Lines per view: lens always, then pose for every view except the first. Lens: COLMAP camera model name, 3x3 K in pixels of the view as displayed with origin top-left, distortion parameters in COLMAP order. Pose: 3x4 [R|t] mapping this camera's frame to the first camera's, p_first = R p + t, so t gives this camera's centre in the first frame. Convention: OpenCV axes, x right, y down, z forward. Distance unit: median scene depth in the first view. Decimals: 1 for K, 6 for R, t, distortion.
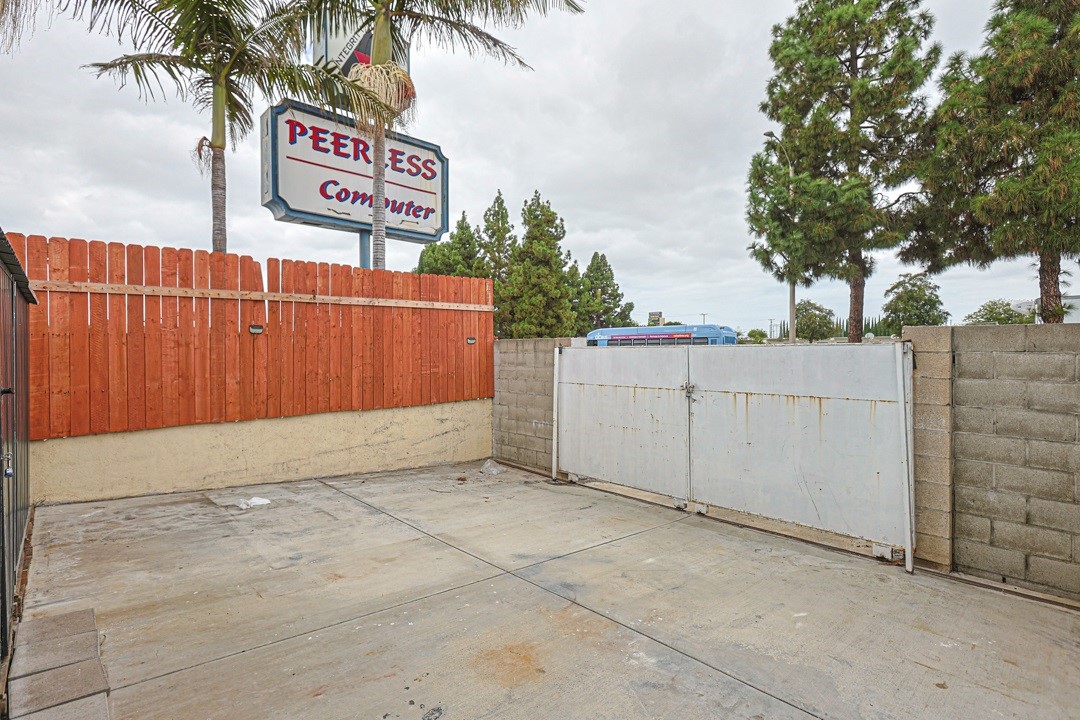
lens RADIAL K [[521.6, 0, 524.9], [0, 521.6, 345.8], [0, 0, 1]] dist [-0.003766, 0.001836]
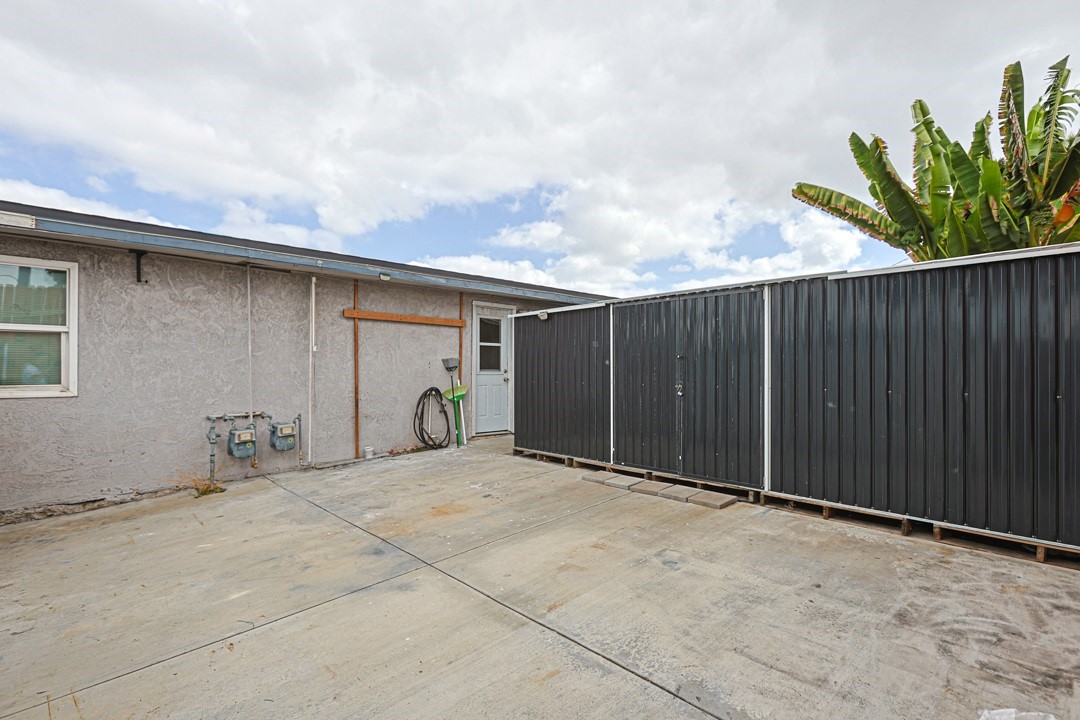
lens RADIAL K [[521.6, 0, 537.4], [0, 521.6, 367.6], [0, 0, 1]] dist [-0.003766, 0.001836]
pose [[-0.999841, 0.002031, -0.017732, -0.167282], [0.002089, 0.999993, -0.003253, 0.066286], [0.017725, -0.003289, -0.999837, 1.546876]]
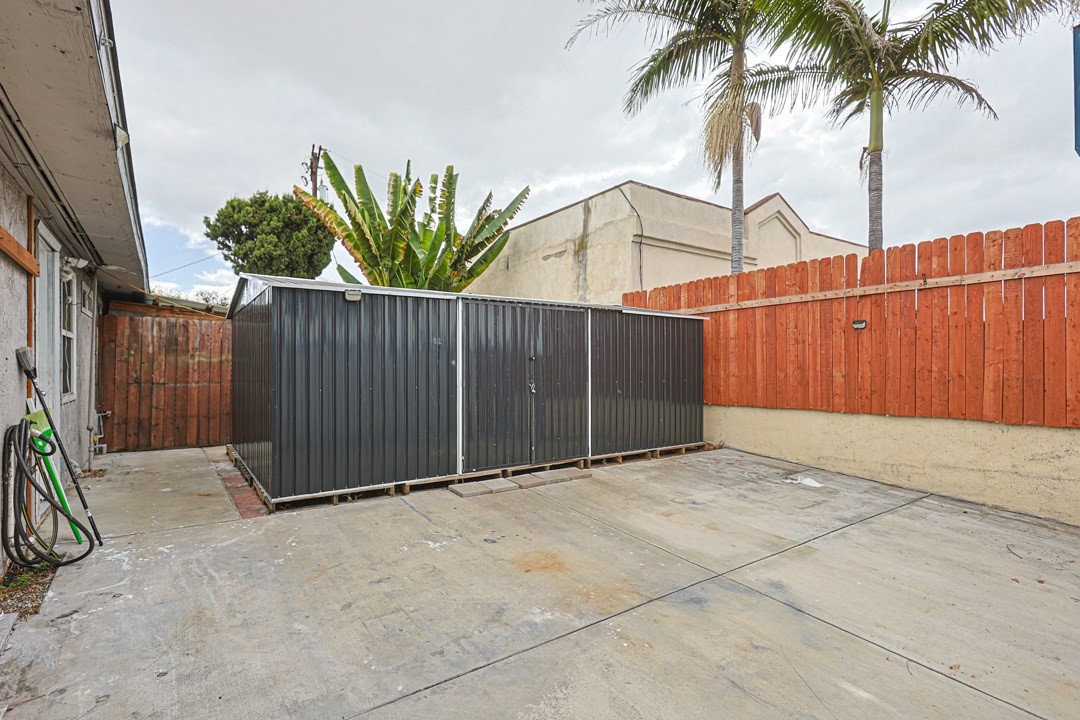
lens RADIAL K [[521.6, 0, 542.4], [0, 521.6, 368.4], [0, 0, 1]] dist [-0.003766, 0.001836]
pose [[-0.103773, 0.008580, -0.994564, 0.711671], [0.004434, 0.999957, 0.008164, 0.054448], [0.994591, -0.003563, -0.103806, 0.628459]]
